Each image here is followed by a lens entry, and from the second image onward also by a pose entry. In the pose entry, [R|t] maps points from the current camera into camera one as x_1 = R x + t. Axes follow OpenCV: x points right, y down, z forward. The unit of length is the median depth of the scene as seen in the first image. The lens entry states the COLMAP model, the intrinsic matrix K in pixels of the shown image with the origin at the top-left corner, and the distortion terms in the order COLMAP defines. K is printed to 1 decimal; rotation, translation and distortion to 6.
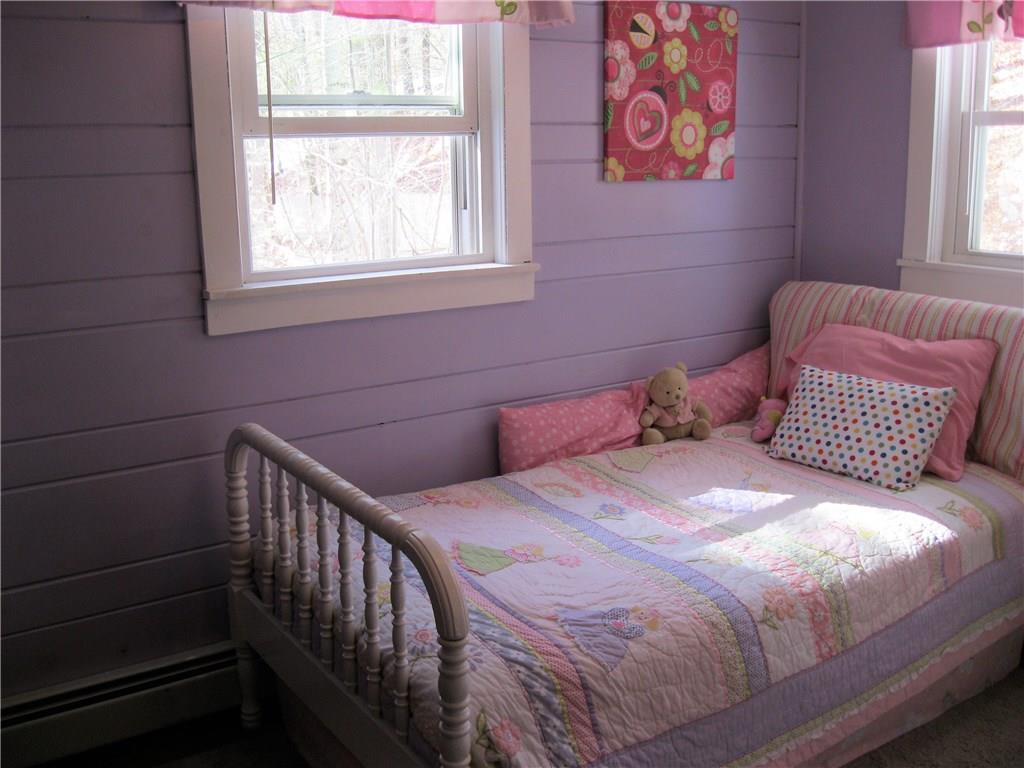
lens RADIAL K [[1026.2, 0, 511.0], [0, 1026.2, 384.8], [0, 0, 1]] dist [-0.104731, 0.000000]
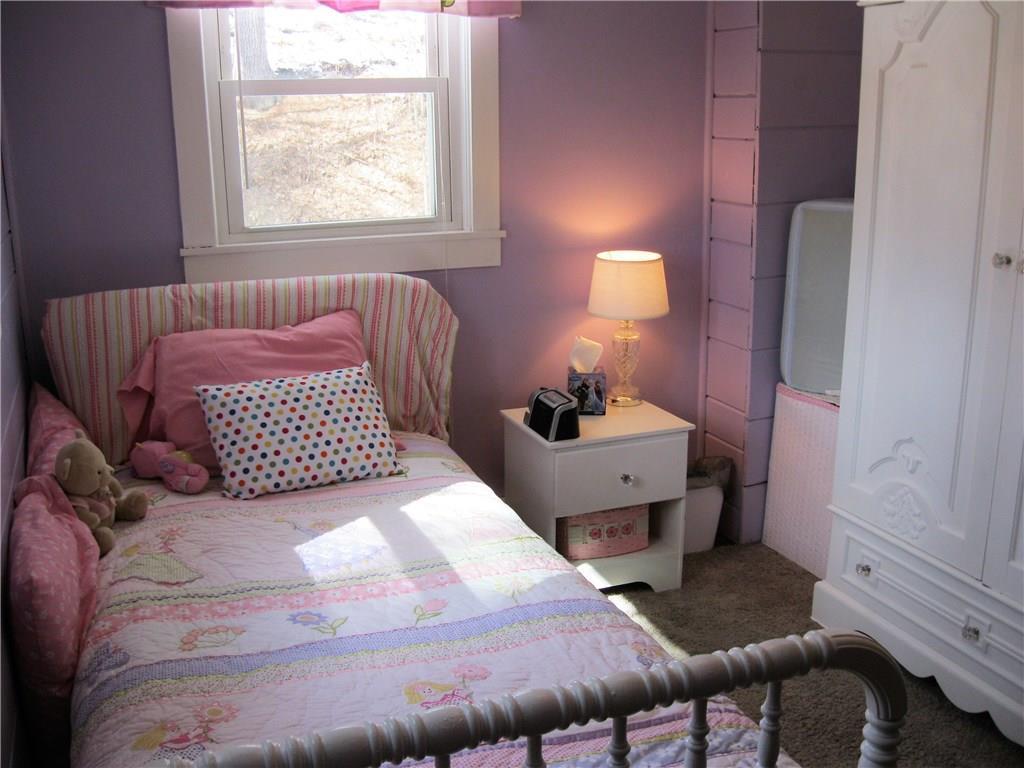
lens RADIAL K [[1026.2, 0, 509.3], [0, 1026.2, 380.5], [0, 0, 1]] dist [-0.104731, 0.000000]
pose [[0.240855, -0.235578, 0.941537, -0.463283], [0.225726, 0.957091, 0.181727, -0.127293], [-0.943947, 0.168759, 0.283696, 0.575385]]
